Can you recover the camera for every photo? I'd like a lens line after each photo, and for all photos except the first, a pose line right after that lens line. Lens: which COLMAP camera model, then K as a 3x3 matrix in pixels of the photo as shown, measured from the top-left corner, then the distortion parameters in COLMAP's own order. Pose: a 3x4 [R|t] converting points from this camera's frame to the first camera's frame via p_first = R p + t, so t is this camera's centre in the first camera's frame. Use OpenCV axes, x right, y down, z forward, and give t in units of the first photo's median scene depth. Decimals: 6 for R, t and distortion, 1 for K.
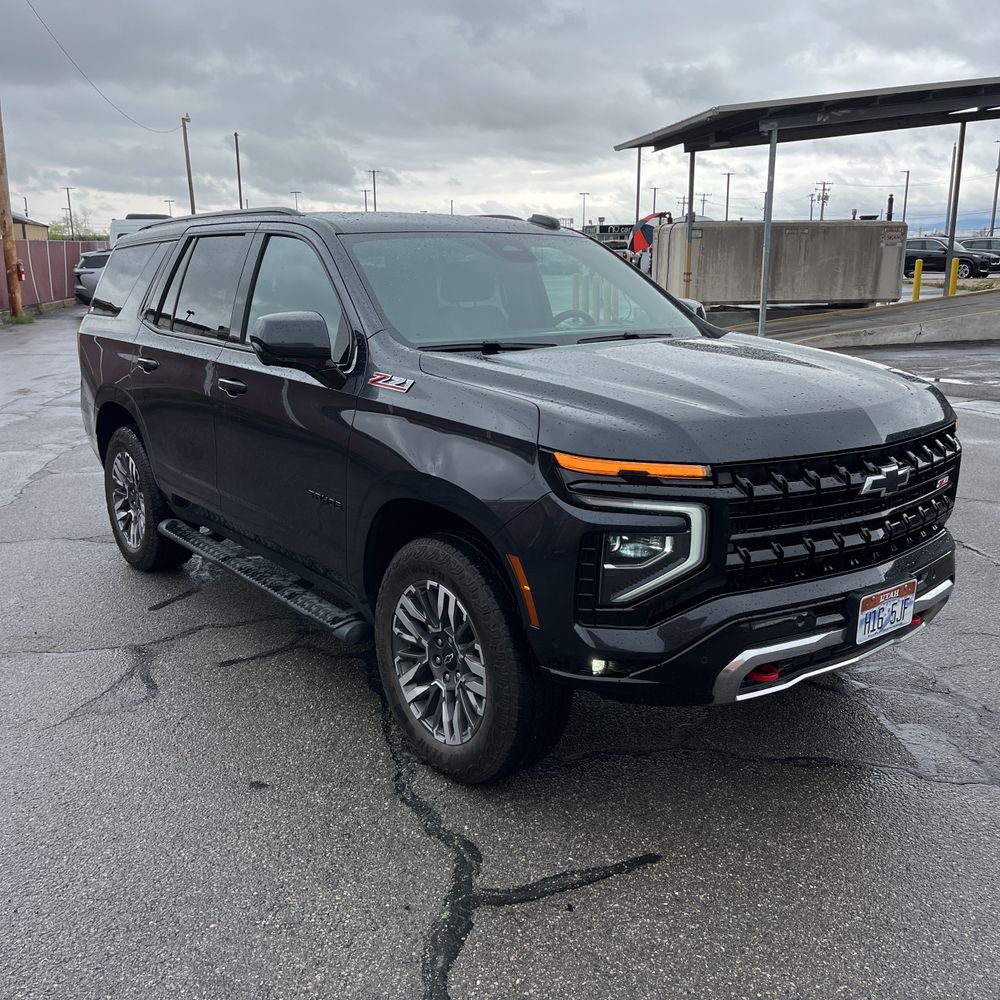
lens RADIAL K [[999.6, 0, 496.2], [0, 999.6, 501.1], [0, 0, 1]] dist [0.024794, 0.000000]
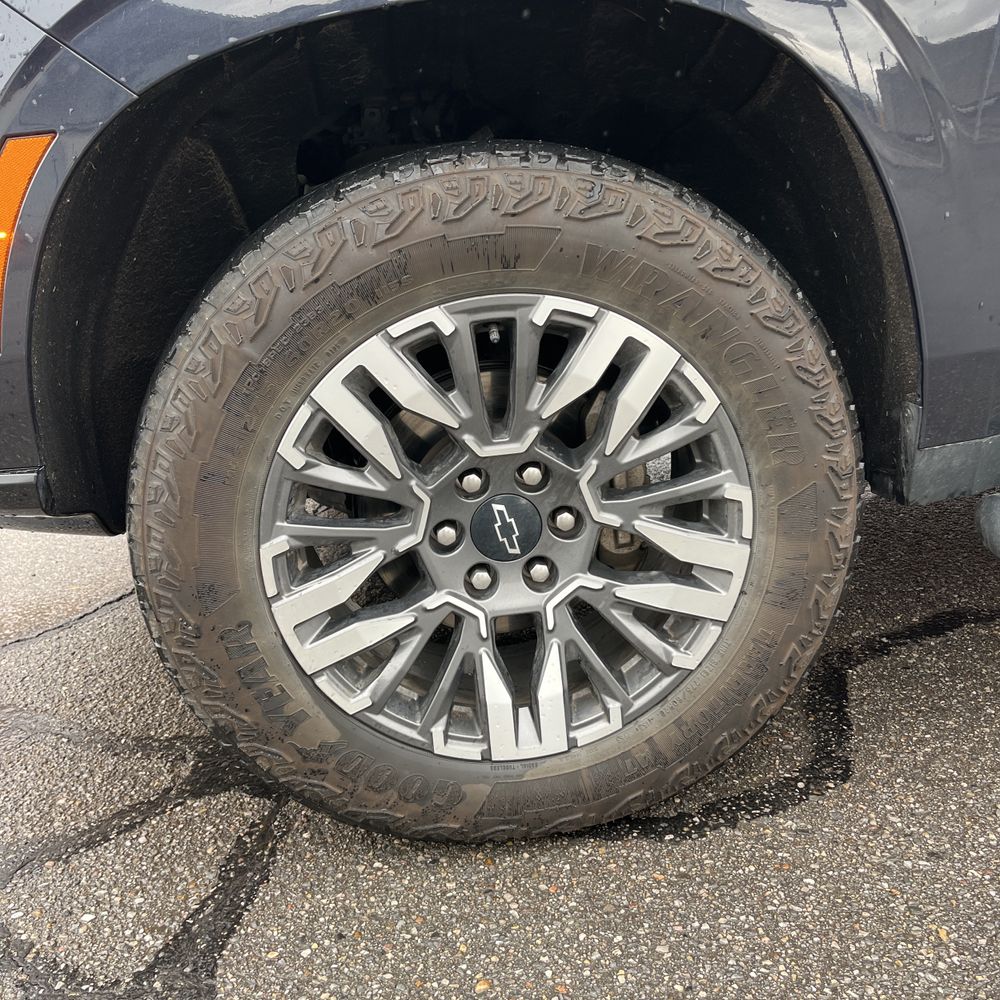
lens RADIAL K [[999.6, 0, 502.3], [0, 999.6, 498.5], [0, 0, 1]] dist [0.024794, 0.000000]
pose [[0.495053, -0.096572, 0.863479, -0.333584], [-0.100903, 0.980690, 0.167531, 0.085663], [-0.862984, -0.170064, 0.475749, 0.804768]]
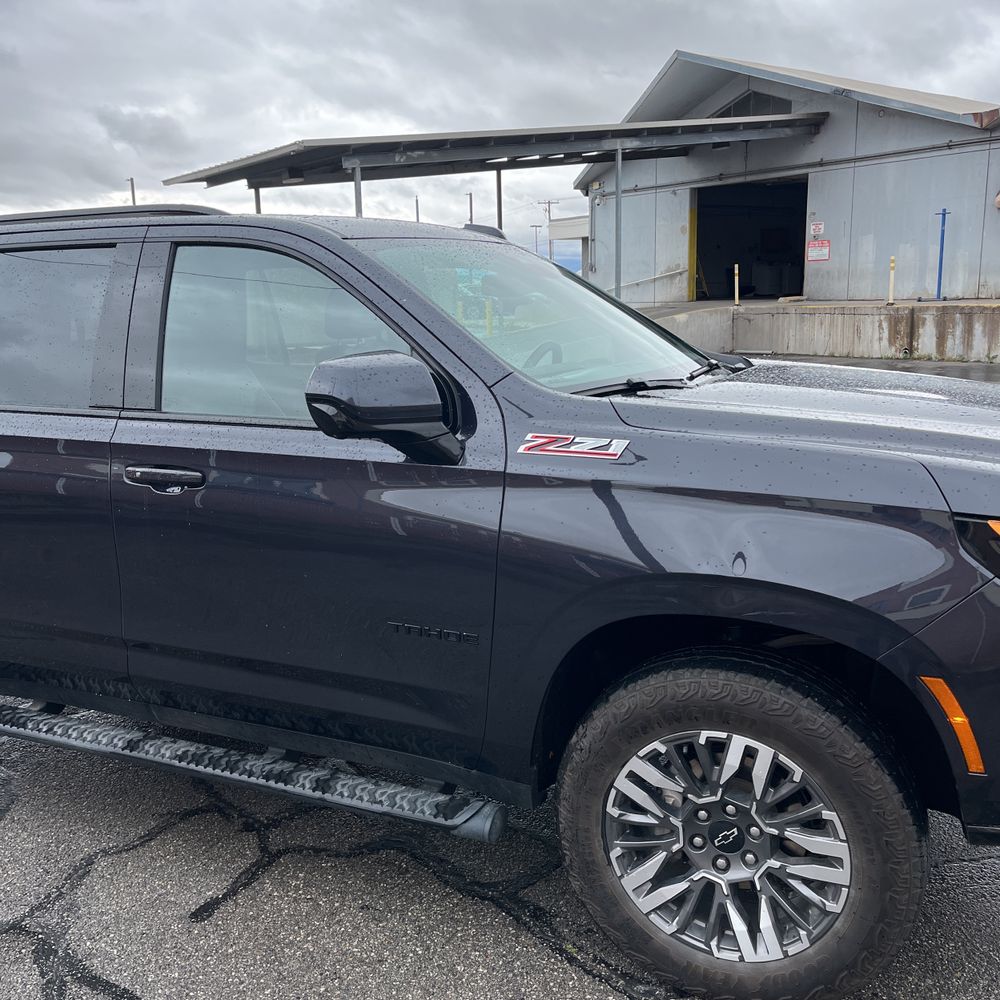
lens RADIAL K [[999.6, 0, 493.5], [0, 999.6, 504.2], [0, 0, 1]] dist [0.024794, 0.000000]
pose [[0.885863, -0.114027, 0.449715, -0.455247], [0.131396, 0.991302, -0.007479, -0.081944], [-0.444951, 0.065716, 0.893141, 0.421464]]
